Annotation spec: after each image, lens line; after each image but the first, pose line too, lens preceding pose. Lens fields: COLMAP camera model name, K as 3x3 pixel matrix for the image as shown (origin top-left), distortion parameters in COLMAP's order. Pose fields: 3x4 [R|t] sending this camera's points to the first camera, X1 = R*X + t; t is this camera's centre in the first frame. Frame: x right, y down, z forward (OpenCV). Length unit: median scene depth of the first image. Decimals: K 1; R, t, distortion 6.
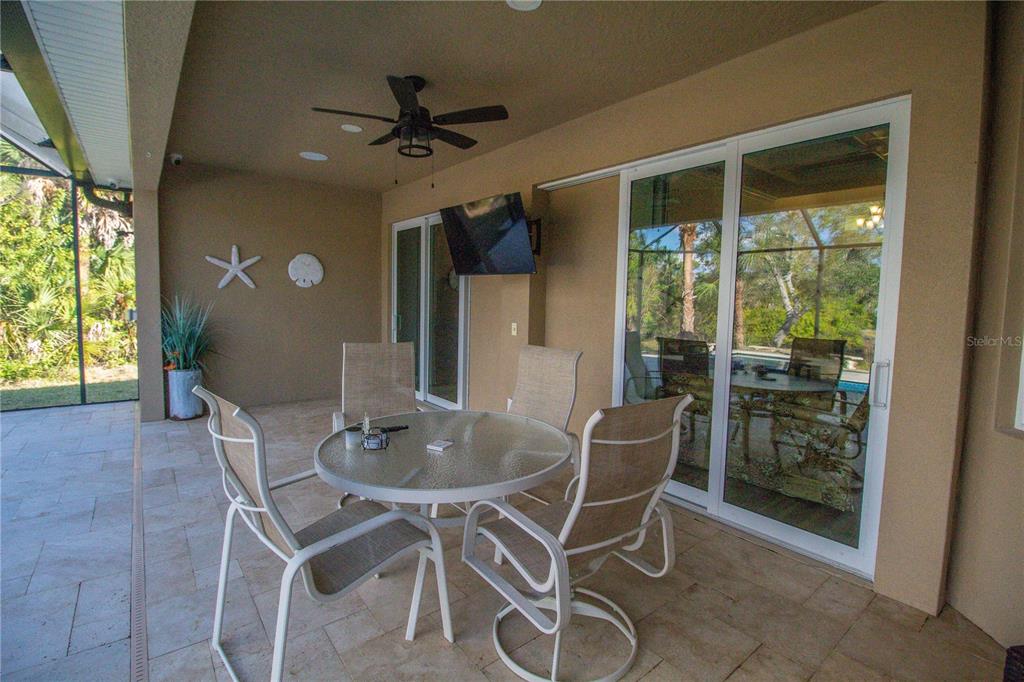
lens RADIAL K [[474.2, 0, 513.4], [0, 474.2, 335.6], [0, 0, 1]] dist [-0.013505, -0.001958]
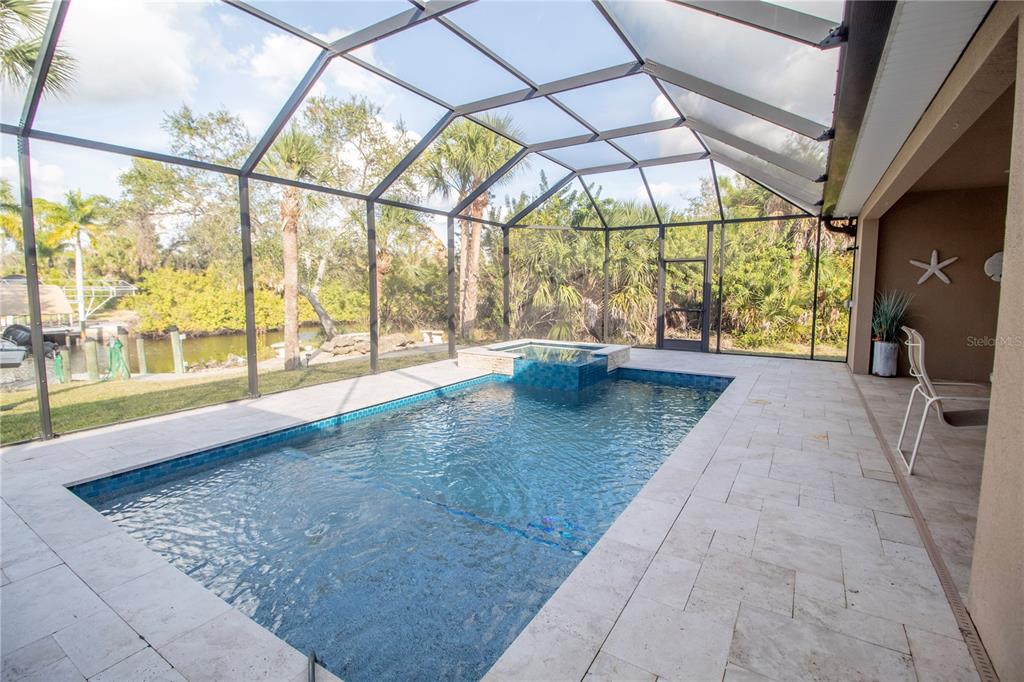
lens RADIAL K [[474.2, 0, 513.8], [0, 474.2, 333.8], [0, 0, 1]] dist [-0.013505, -0.001958]
pose [[0.336149, 0.073017, -0.938974, 0.226241], [-0.070287, 0.996155, 0.052301, 0.046415], [0.939182, 0.048416, 0.339989, -0.481101]]
